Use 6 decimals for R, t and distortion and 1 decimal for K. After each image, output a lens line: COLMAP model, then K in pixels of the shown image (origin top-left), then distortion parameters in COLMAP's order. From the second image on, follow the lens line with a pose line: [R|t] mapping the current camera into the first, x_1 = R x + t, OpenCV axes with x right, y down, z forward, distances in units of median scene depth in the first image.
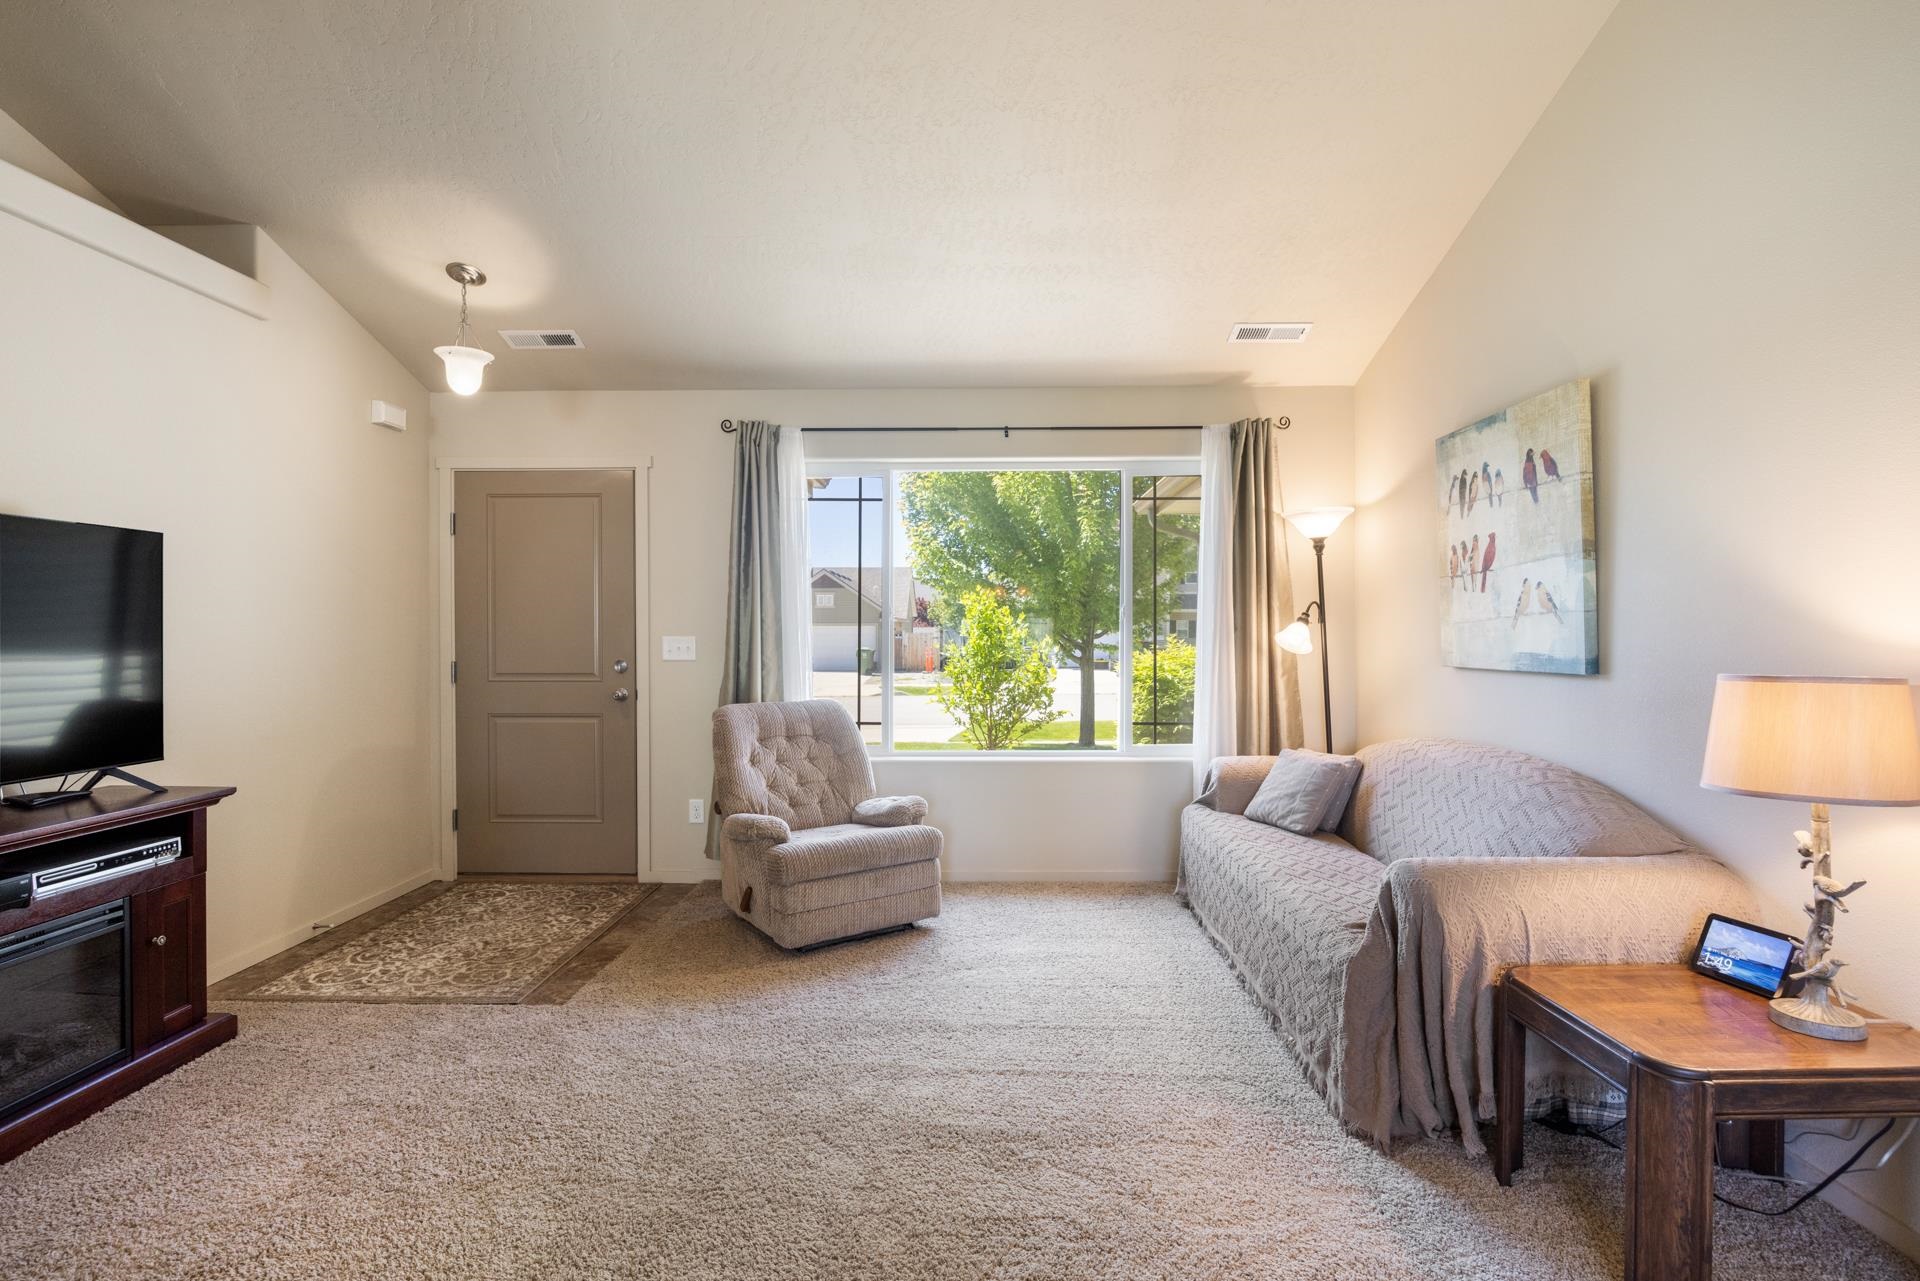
lens RADIAL K [[947.9, 0, 959.8], [0, 947.9, 633.6], [0, 0, 1]] dist [-0.015971, 0.002766]
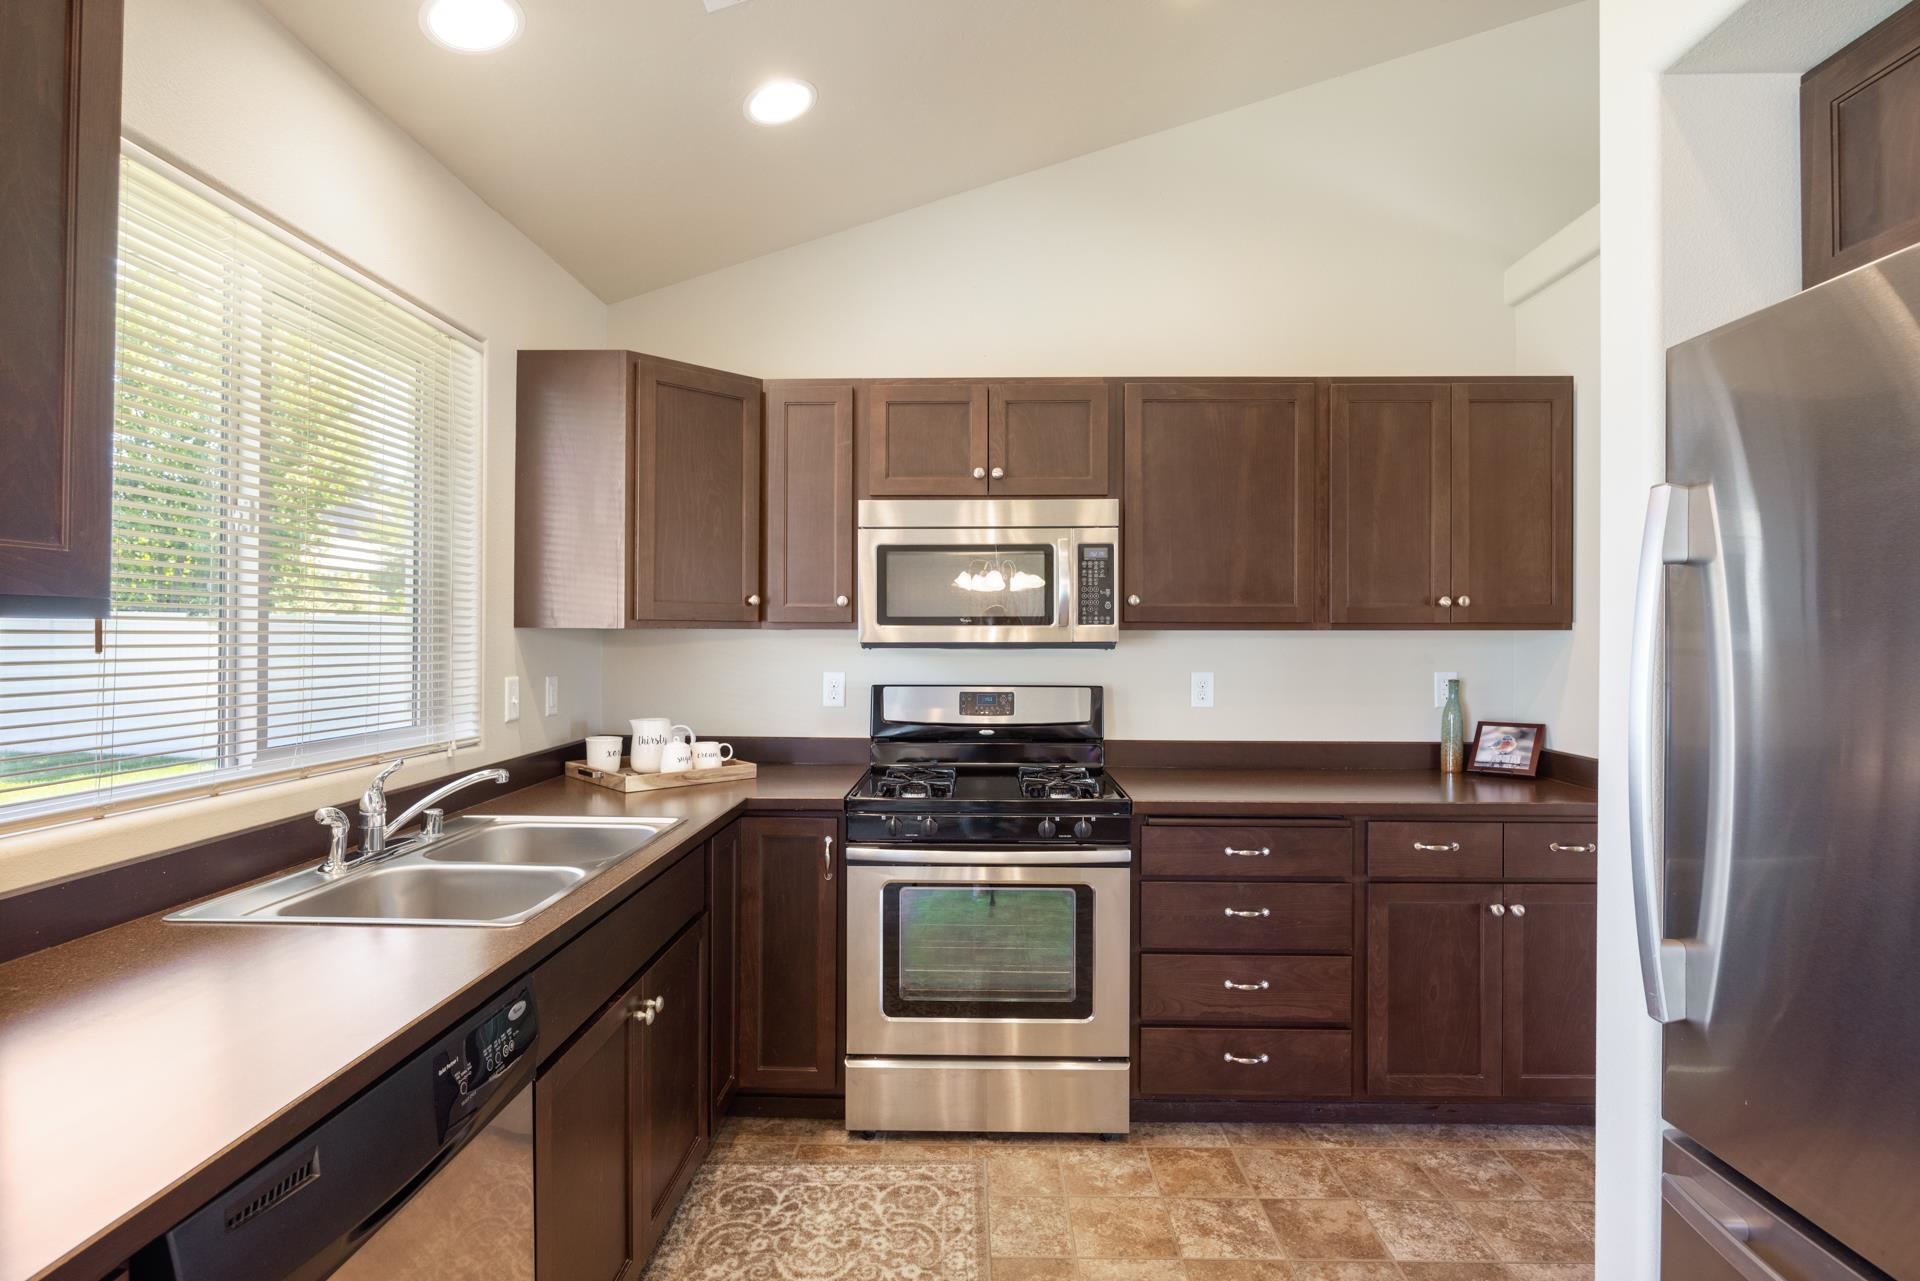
lens RADIAL K [[947.9, 0, 957.3], [0, 947.9, 634.0], [0, 0, 1]] dist [-0.015971, 0.002766]
pose [[-0.999989, 0.004684, 0.000041, -0.692851], [0.004684, 0.999988, 0.001422, -0.153090], [-0.000034, 0.001422, -0.999999, 1.835179]]
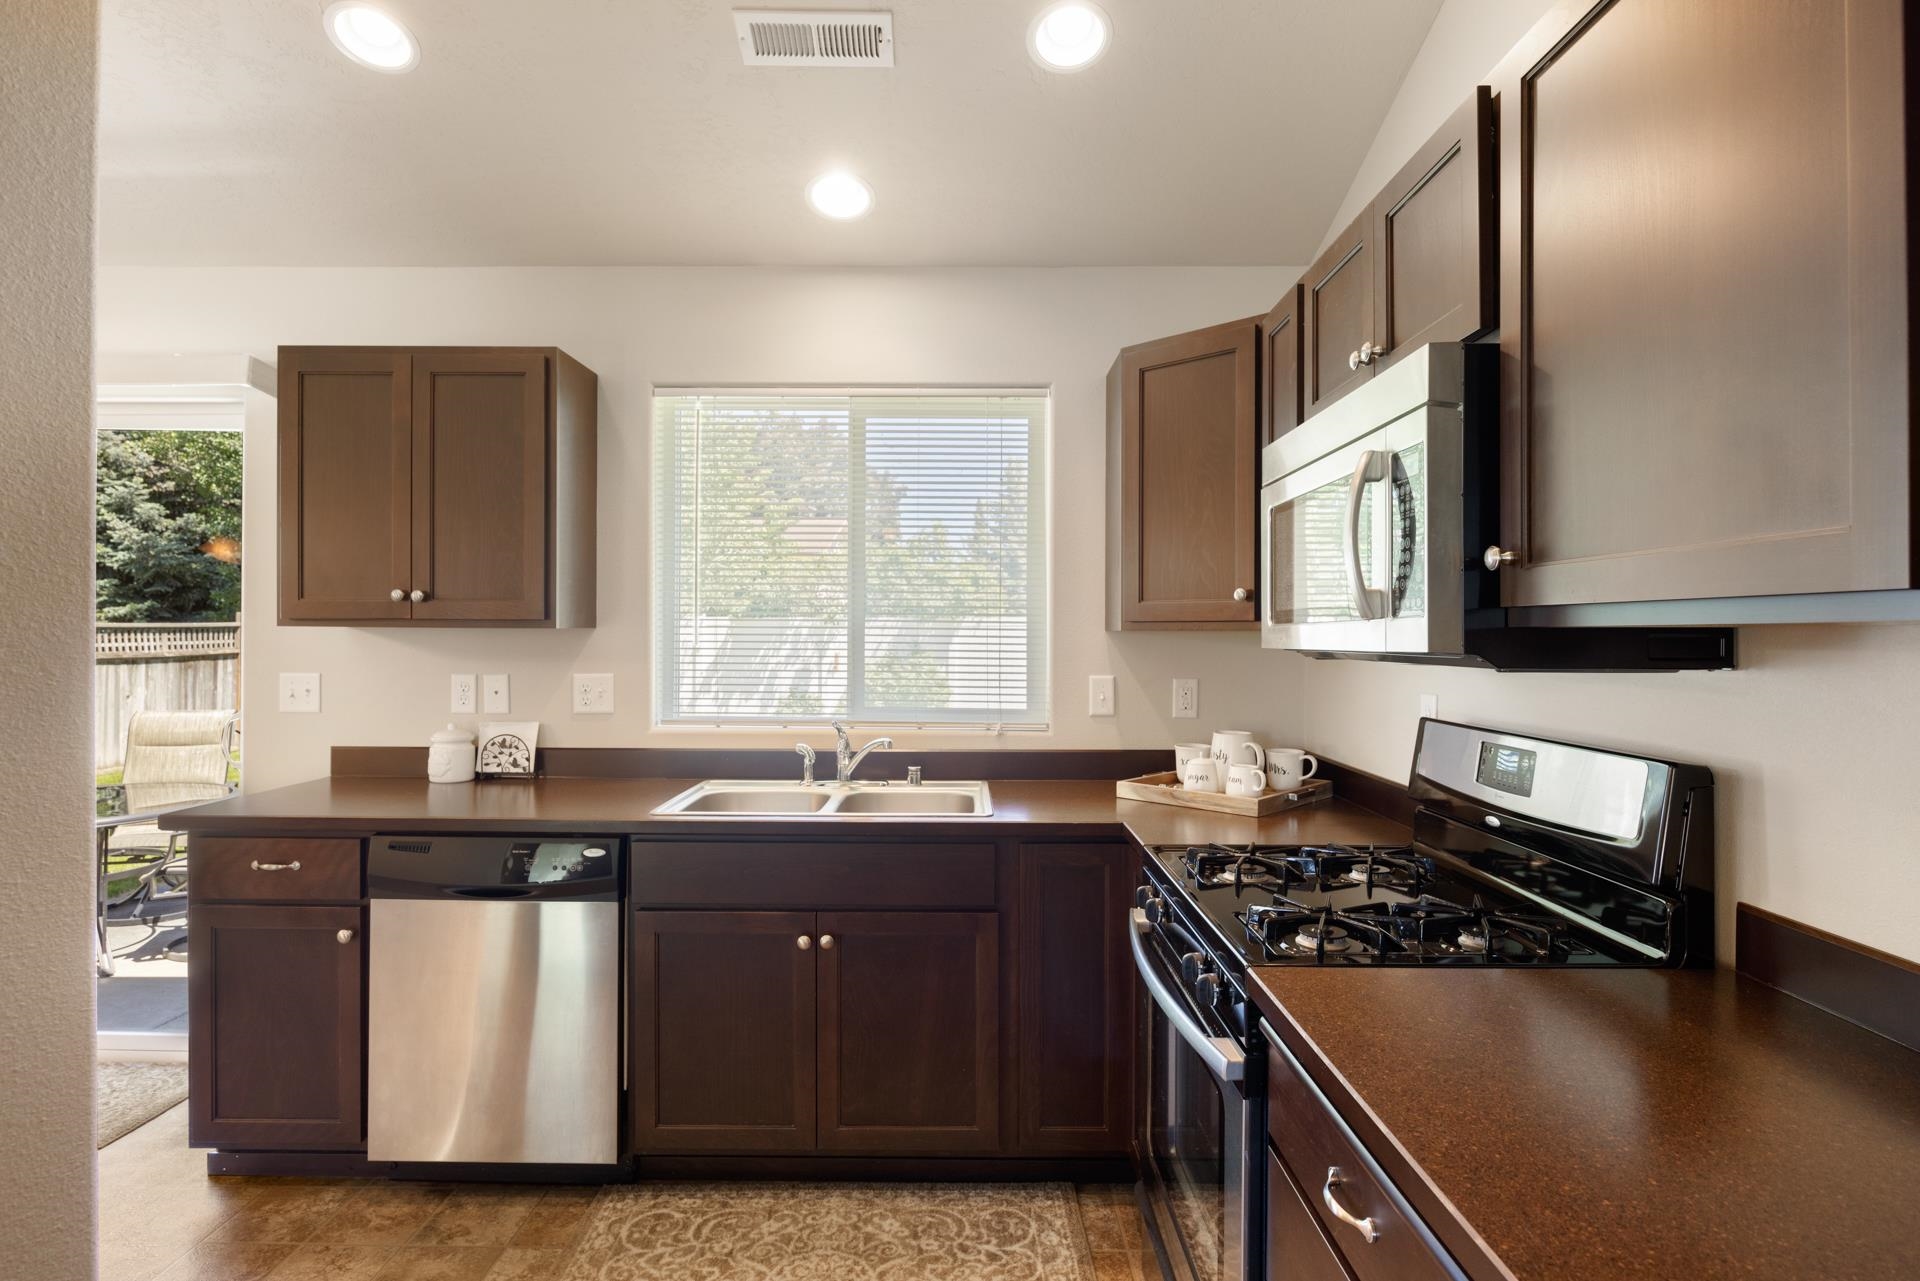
lens RADIAL K [[999.2, 0, 956.5], [0, 999.2, 633.4], [0, 0, 1]] dist [-0.012937, 0.002291]
pose [[-0.022001, 0.008962, 0.999718, -1.362956], [-0.000183, 0.999960, -0.008968, -0.146853], [-0.999758, -0.000381, -0.021998, 1.045396]]
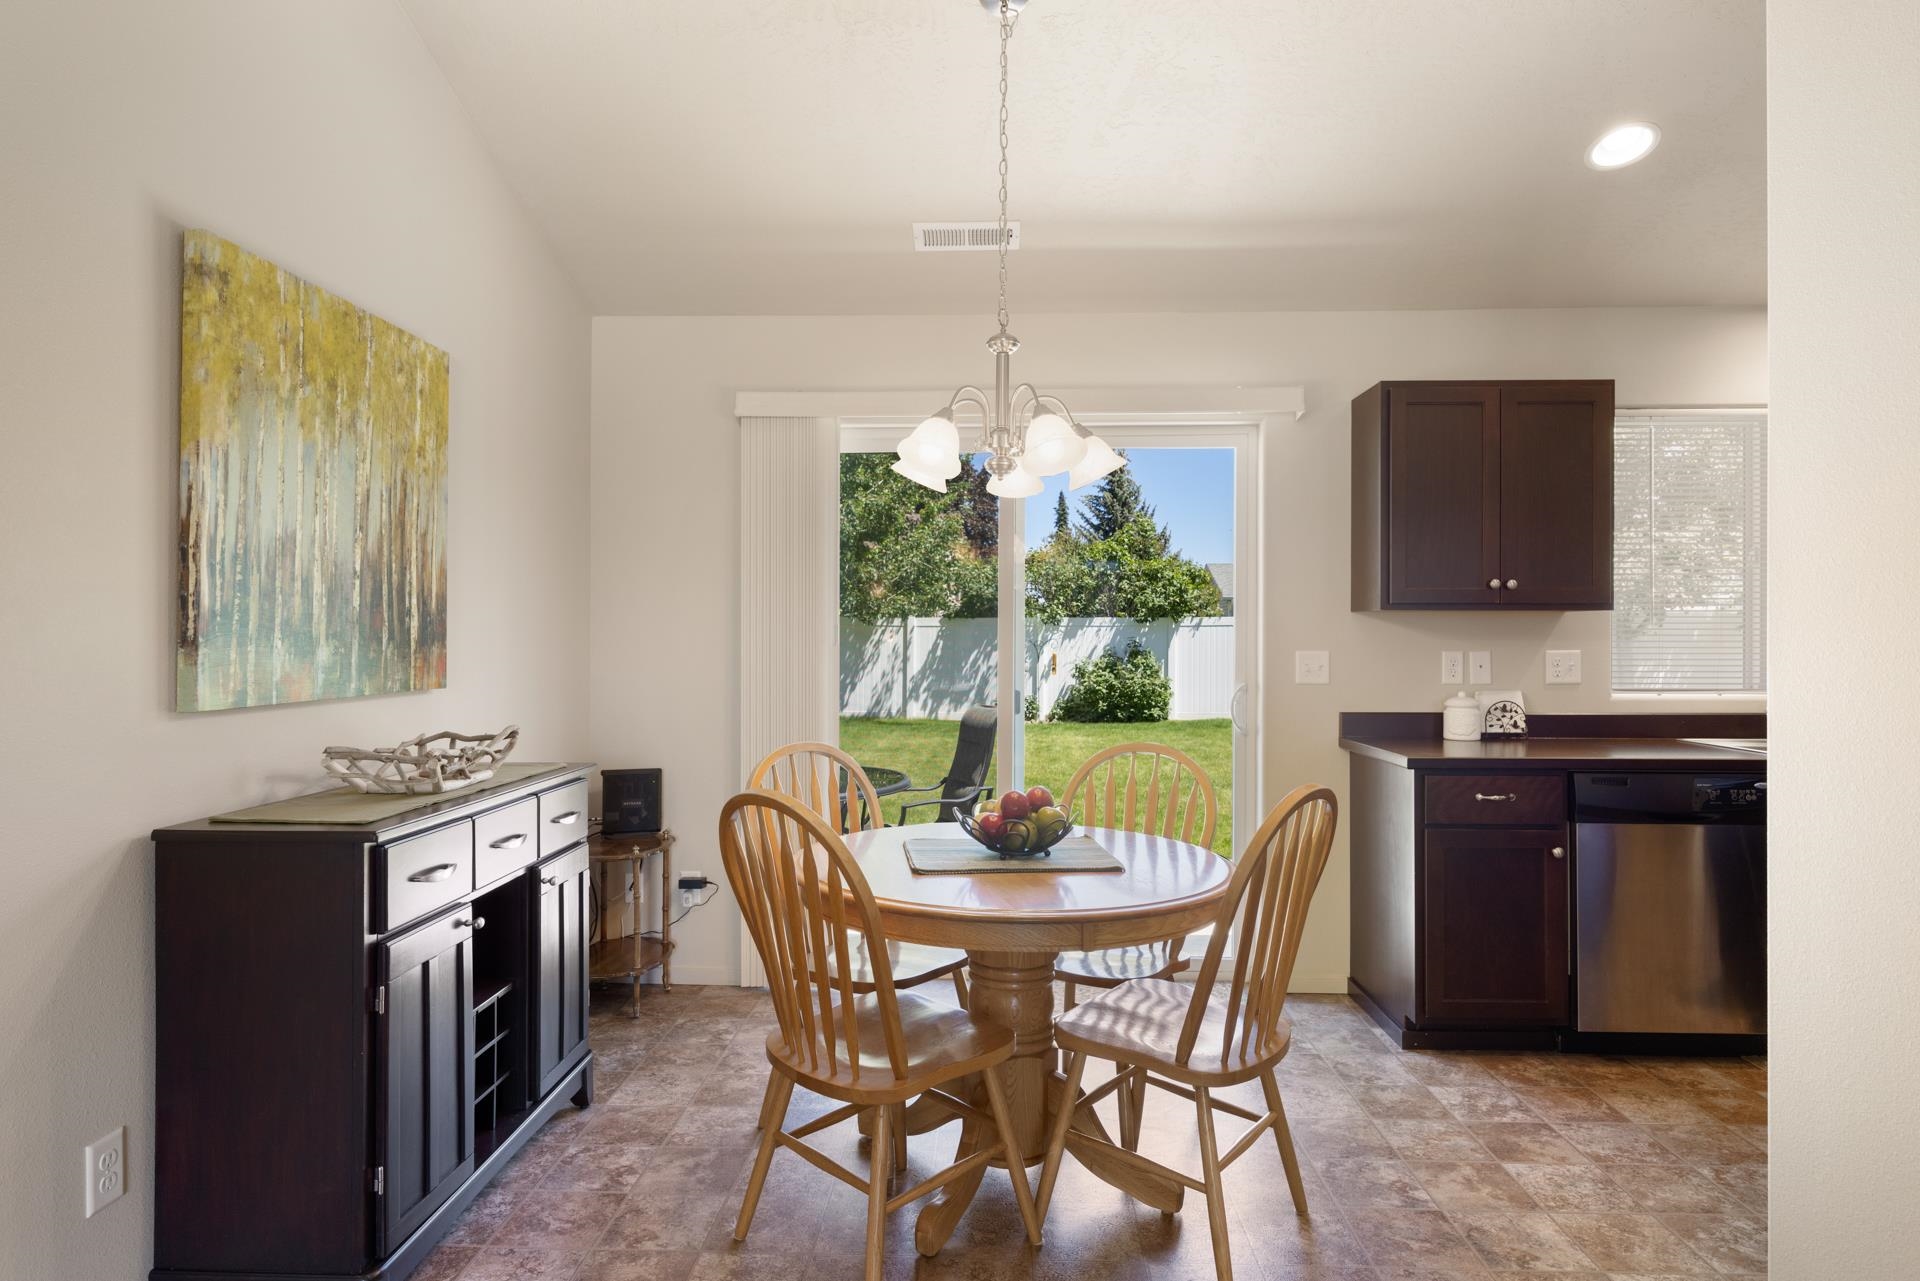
lens RADIAL K [[1053.7, 0, 960.8], [0, 1053.7, 635.5], [0, 0, 1]] dist [-0.006446, 0.001171]
pose [[0.026201, 0.010095, 0.999606, -1.667154], [0.001977, 0.999947, -0.010151, -0.118545], [-0.999655, 0.002243, 0.026180, 2.218021]]
